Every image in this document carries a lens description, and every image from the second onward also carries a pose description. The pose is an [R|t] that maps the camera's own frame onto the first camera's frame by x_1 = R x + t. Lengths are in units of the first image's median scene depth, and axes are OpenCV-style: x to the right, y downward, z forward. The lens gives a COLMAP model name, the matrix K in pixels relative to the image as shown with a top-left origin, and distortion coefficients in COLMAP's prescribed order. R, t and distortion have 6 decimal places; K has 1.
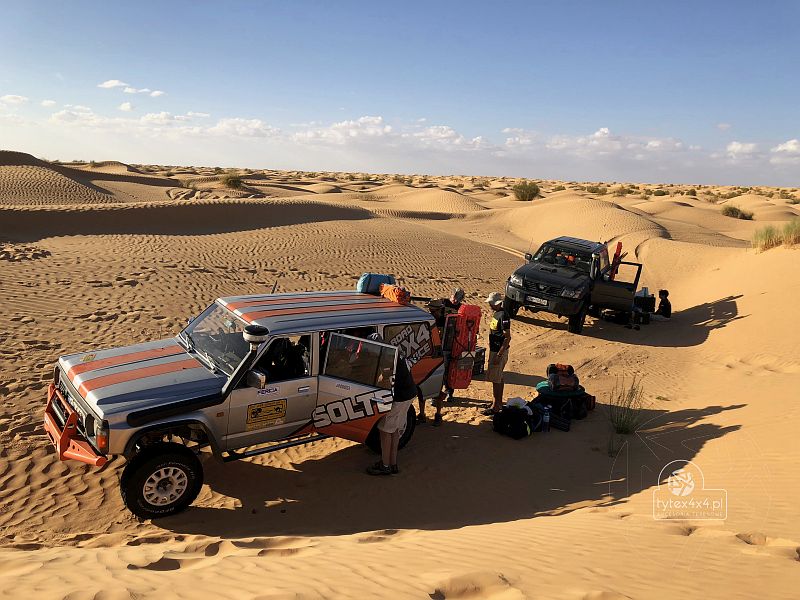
lens RADIAL K [[702.2, 0, 399.5], [0, 702.2, 301.1], [0, 0, 1]] dist [0.017845, -0.010737]
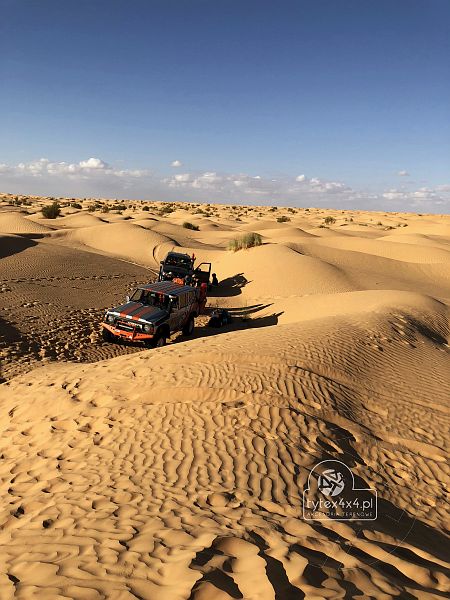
lens RADIAL K [[526.6, 0, 225.2], [0, 526.6, 299.8], [0, 0, 1]] dist [0.017845, -0.010737]
pose [[0.840233, -0.099749, 0.532972, -0.387427], [0.084486, 0.995013, 0.053030, -0.013617], [-0.535603, 0.000471, 0.844470, -0.351303]]
